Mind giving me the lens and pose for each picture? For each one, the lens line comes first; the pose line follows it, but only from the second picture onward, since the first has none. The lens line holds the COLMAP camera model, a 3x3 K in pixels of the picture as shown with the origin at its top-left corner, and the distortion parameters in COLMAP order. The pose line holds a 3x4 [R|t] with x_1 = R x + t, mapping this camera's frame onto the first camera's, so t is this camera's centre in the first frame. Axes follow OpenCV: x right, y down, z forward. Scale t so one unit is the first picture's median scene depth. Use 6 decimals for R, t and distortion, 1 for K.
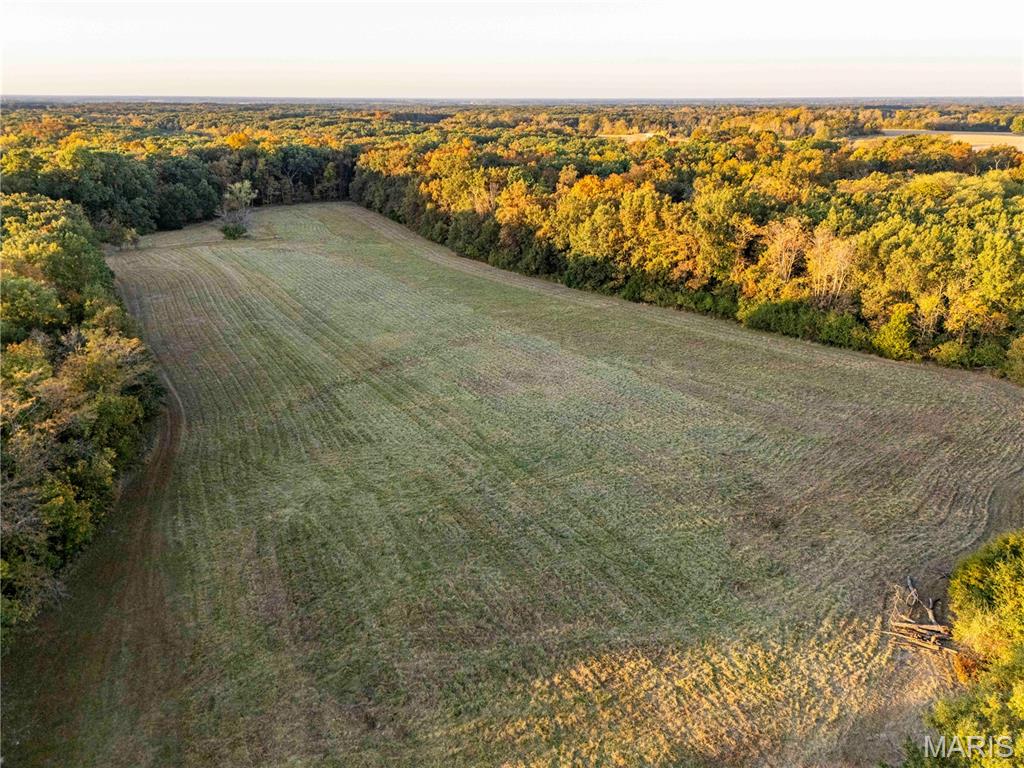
lens RADIAL K [[754.3, 0, 515.2], [0, 754.3, 384.6], [0, 0, 1]] dist [0.073659, -0.066482]
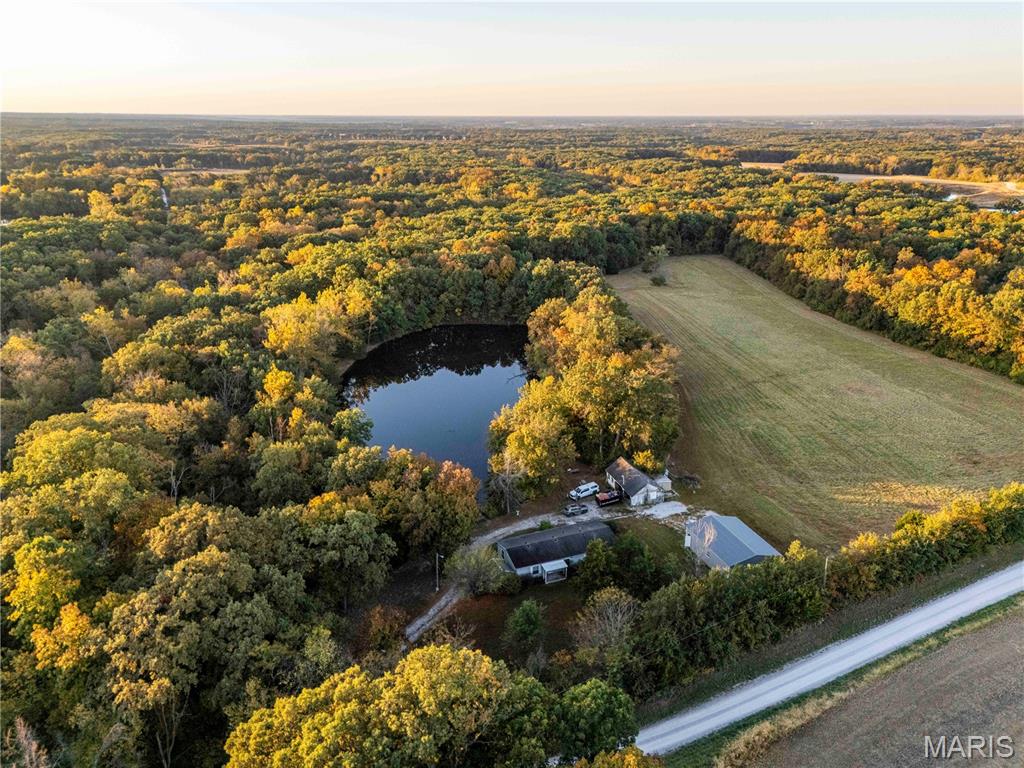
lens RADIAL K [[754.3, 0, 515.2], [0, 754.3, 384.6], [0, 0, 1]] dist [0.073659, -0.066482]
pose [[0.919600, 0.133946, -0.369316, -0.047196], [-0.141223, 0.989950, 0.007396, 0.051222], [0.366595, 0.045355, 0.929275, -0.689155]]
